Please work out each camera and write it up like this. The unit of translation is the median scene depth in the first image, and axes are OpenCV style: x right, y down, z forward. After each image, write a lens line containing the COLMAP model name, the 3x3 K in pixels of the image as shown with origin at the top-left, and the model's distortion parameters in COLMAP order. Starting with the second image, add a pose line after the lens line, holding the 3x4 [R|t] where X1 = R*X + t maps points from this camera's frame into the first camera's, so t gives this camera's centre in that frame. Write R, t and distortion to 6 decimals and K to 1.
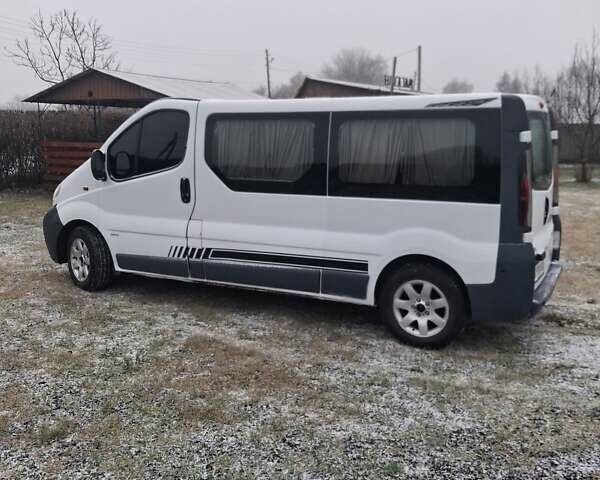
lens RADIAL K [[629.0, 0, 297.5], [0, 629.0, 221.0], [0, 0, 1]] dist [0.083291, -0.196733]
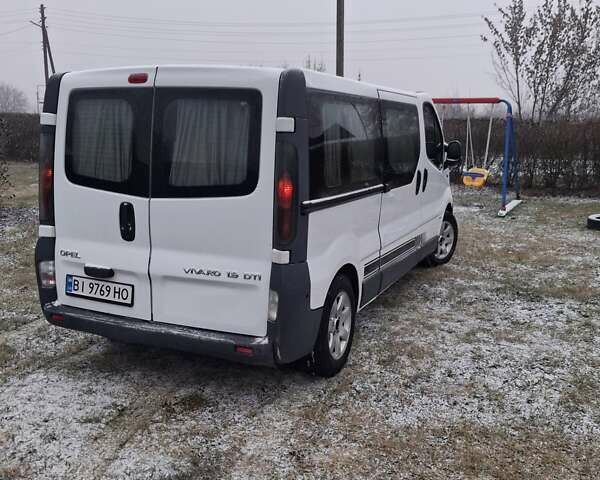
lens RADIAL K [[626.2, 0, 311.9], [0, 626.2, 231.0], [0, 0, 1]] dist [0.095713, -0.288083]
pose [[0.065454, 0.157630, -0.985327, 1.146074], [-0.163464, 0.975799, 0.145247, -0.149257], [0.984376, 0.151558, 0.089636, 1.161876]]
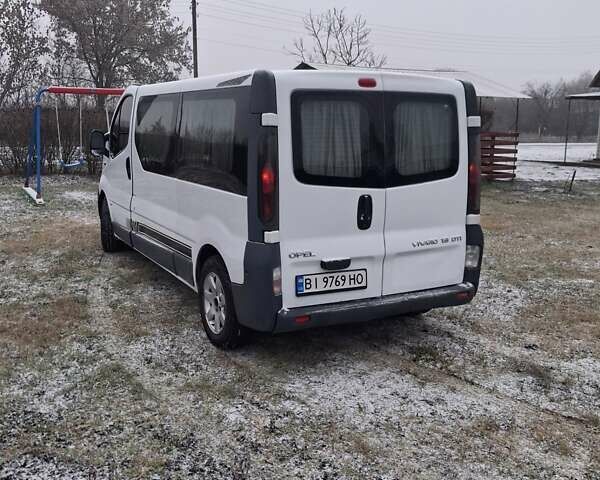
lens RADIAL K [[629.0, 0, 297.5], [0, 629.0, 221.0], [0, 0, 1]] dist [0.083291, -0.196733]
pose [[0.822953, 0.094008, -0.560277, 0.786783], [-0.088039, 0.995403, 0.037703, -0.028092], [0.561246, 0.018298, 0.827447, 0.284262]]
